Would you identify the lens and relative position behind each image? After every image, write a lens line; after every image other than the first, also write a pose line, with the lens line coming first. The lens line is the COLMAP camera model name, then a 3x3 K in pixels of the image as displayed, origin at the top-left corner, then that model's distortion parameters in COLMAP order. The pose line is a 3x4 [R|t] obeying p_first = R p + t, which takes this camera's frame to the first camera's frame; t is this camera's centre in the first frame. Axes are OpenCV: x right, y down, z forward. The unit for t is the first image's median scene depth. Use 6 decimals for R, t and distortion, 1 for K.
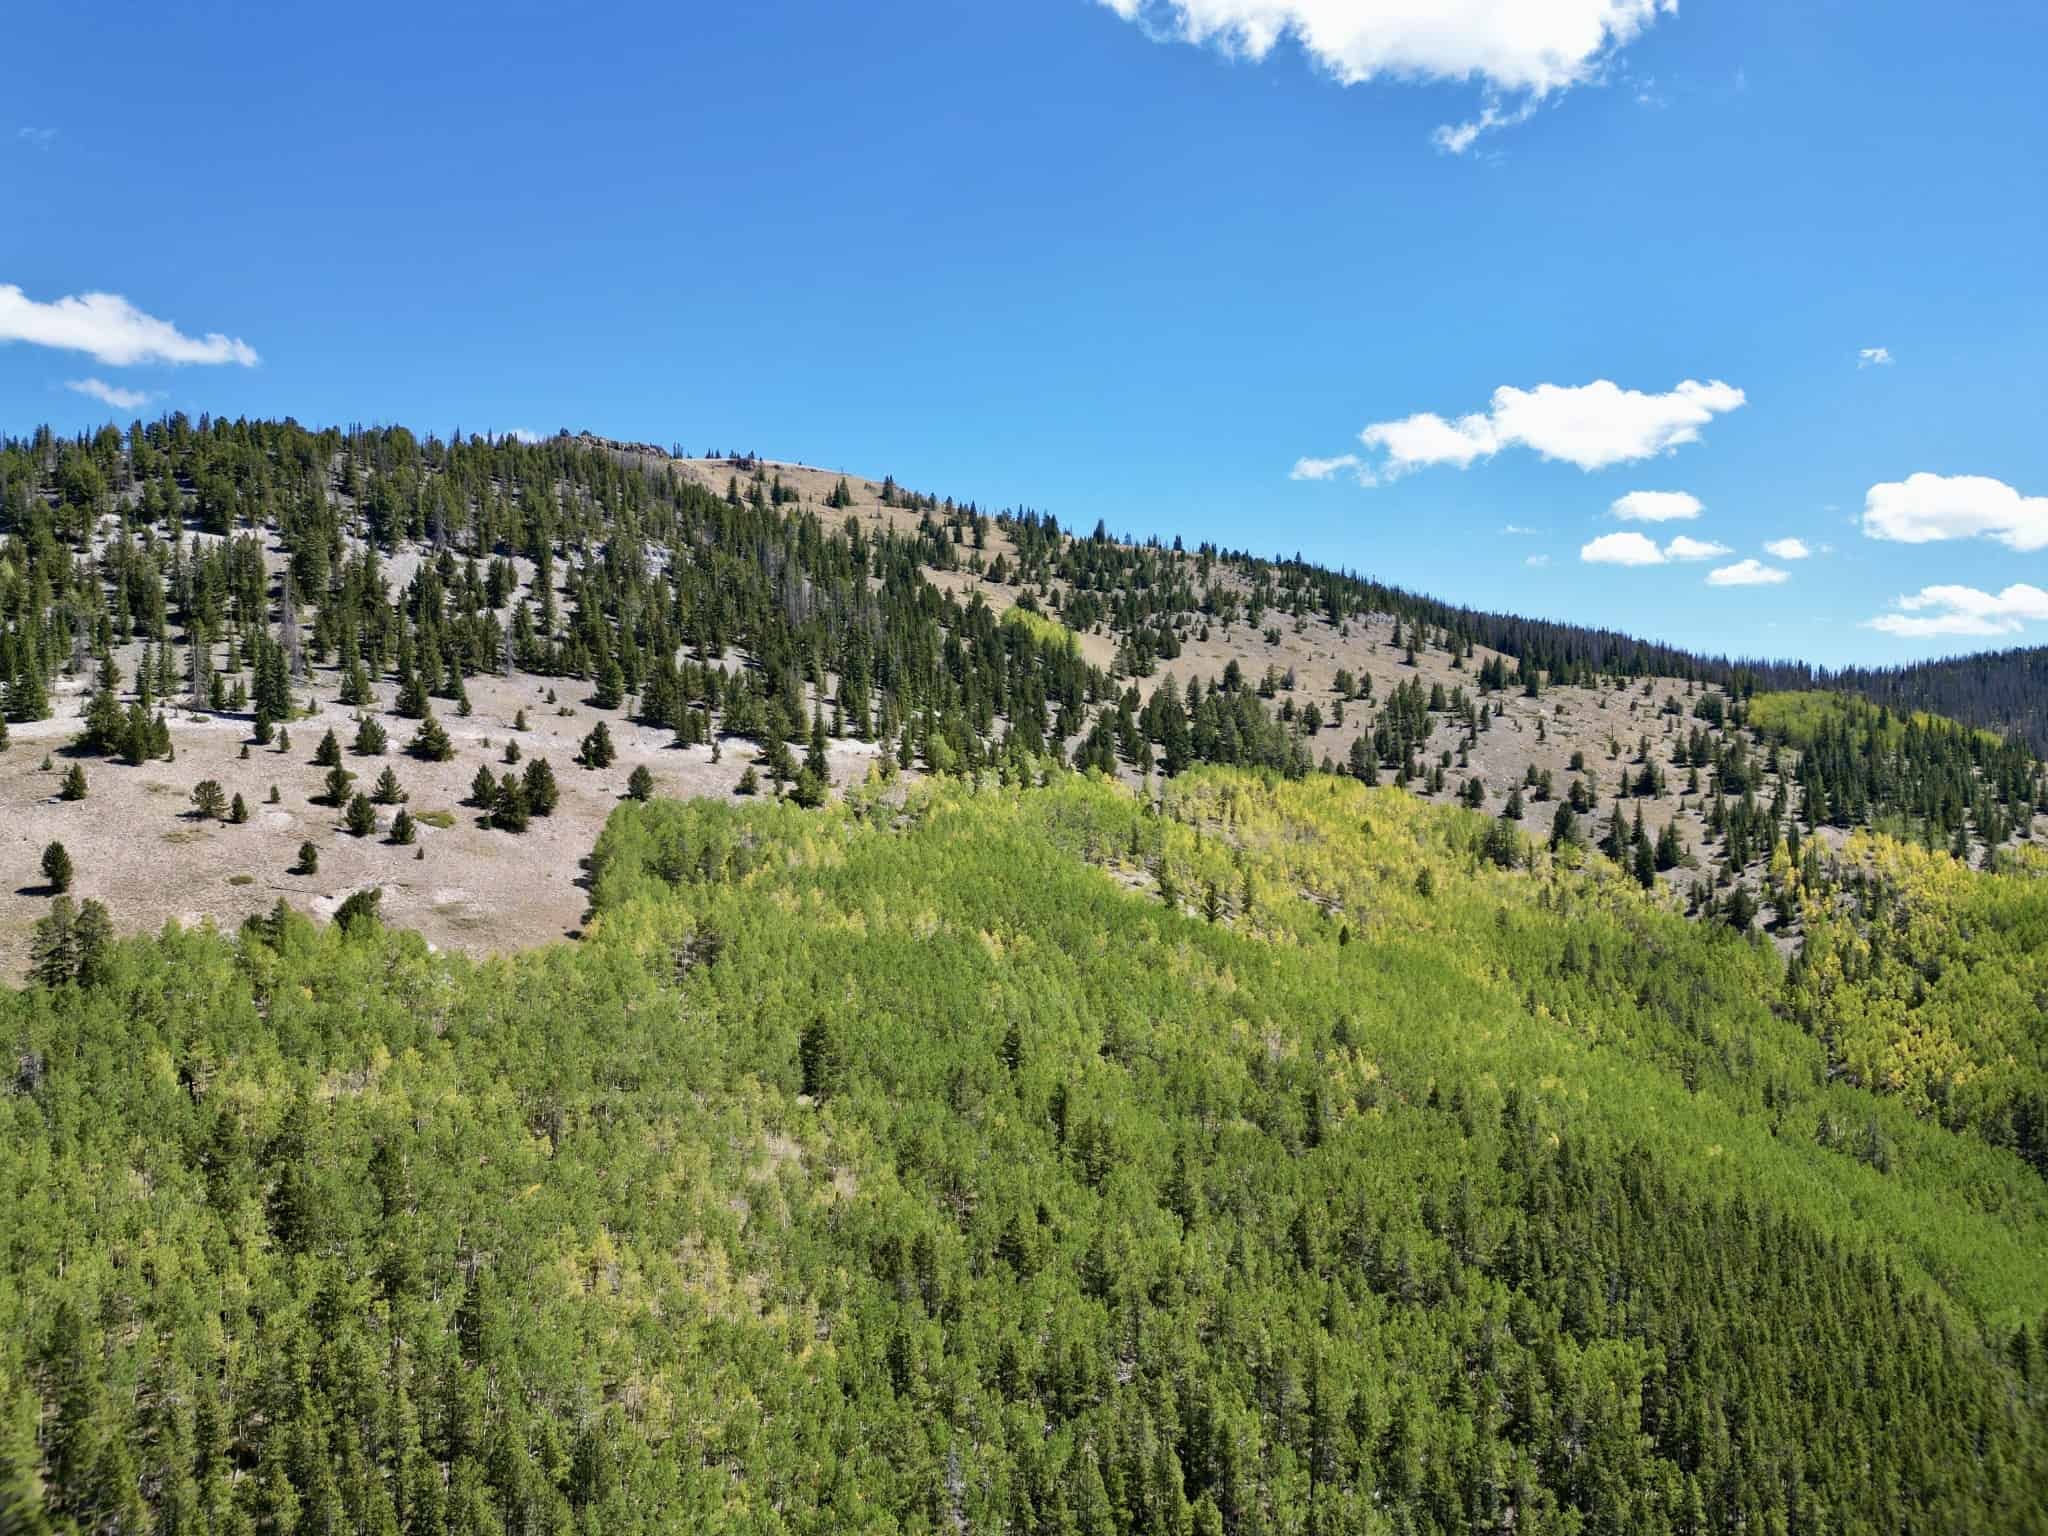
lens RADIAL K [[1378.4, 0, 1024.0], [0, 1378.4, 768.0], [0, 0, 1]] dist [0.038288, -0.043350]
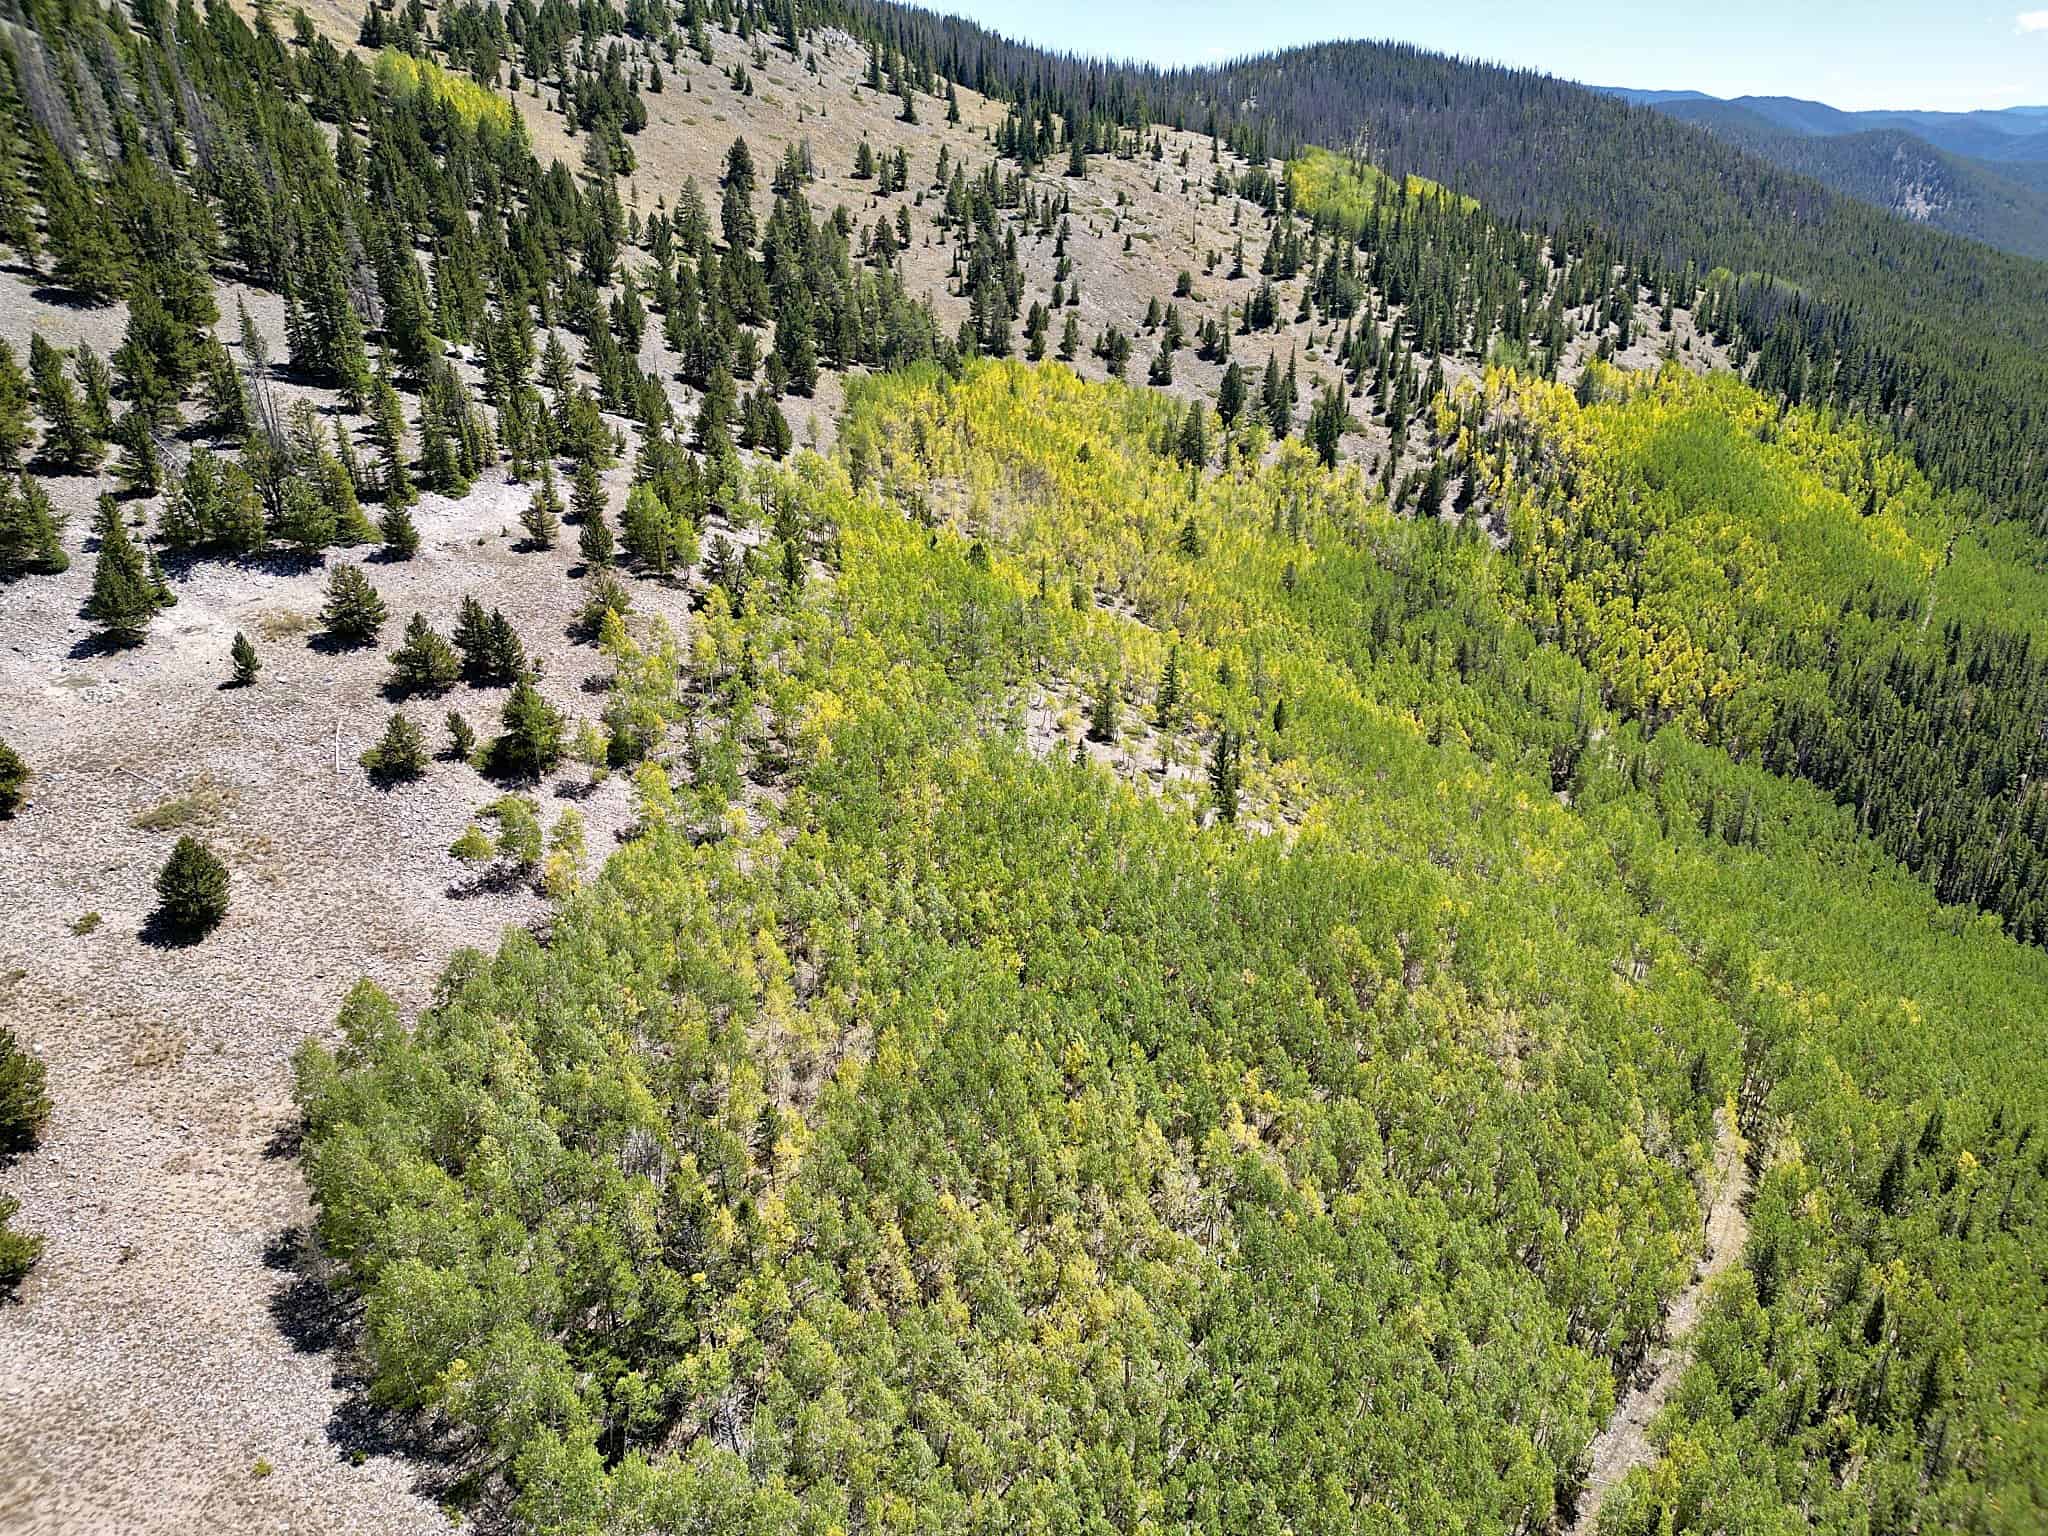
lens RADIAL K [[1378.4, 0, 1024.0], [0, 1378.4, 768.0], [0, 0, 1]] dist [0.038288, -0.043350]
pose [[0.844324, -0.238133, 0.480009, -0.144279], [0.008425, 0.901610, 0.432468, -0.103867], [-0.535766, -0.361099, 0.763257, 0.329513]]
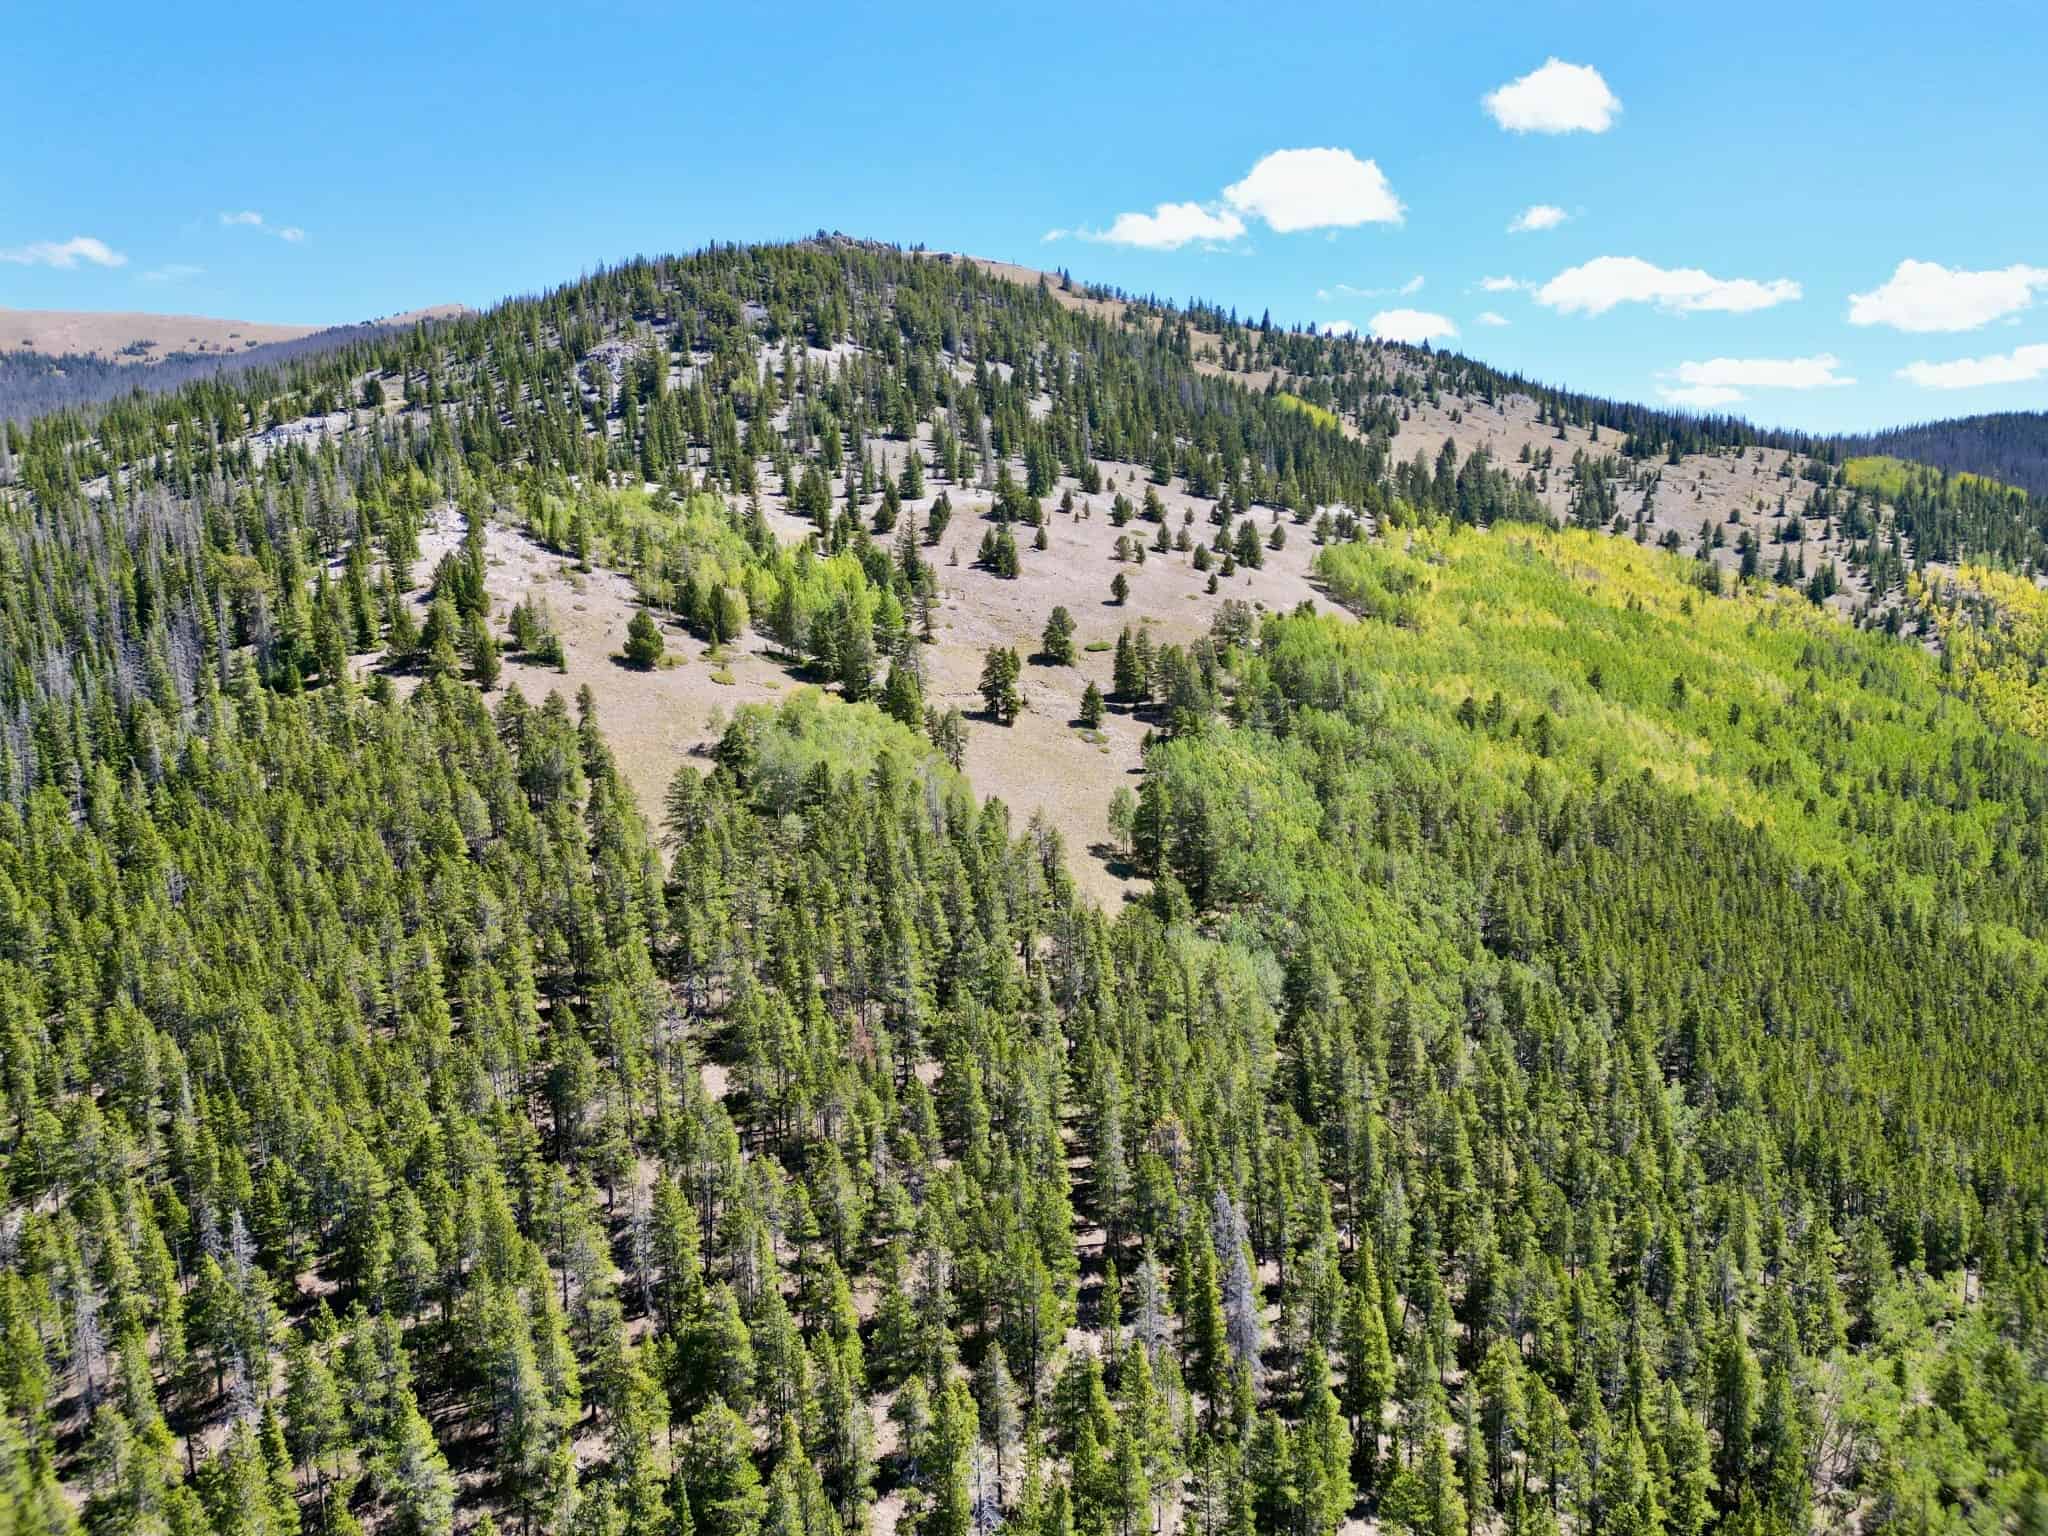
lens RADIAL K [[1378.4, 0, 1024.0], [0, 1378.4, 768.0], [0, 0, 1]] dist [0.038288, -0.043350]
pose [[0.995920, -0.030982, 0.084755, -0.372446], [0.016931, 0.986689, 0.161733, 0.006225], [-0.088638, -0.159638, 0.983188, -0.236326]]
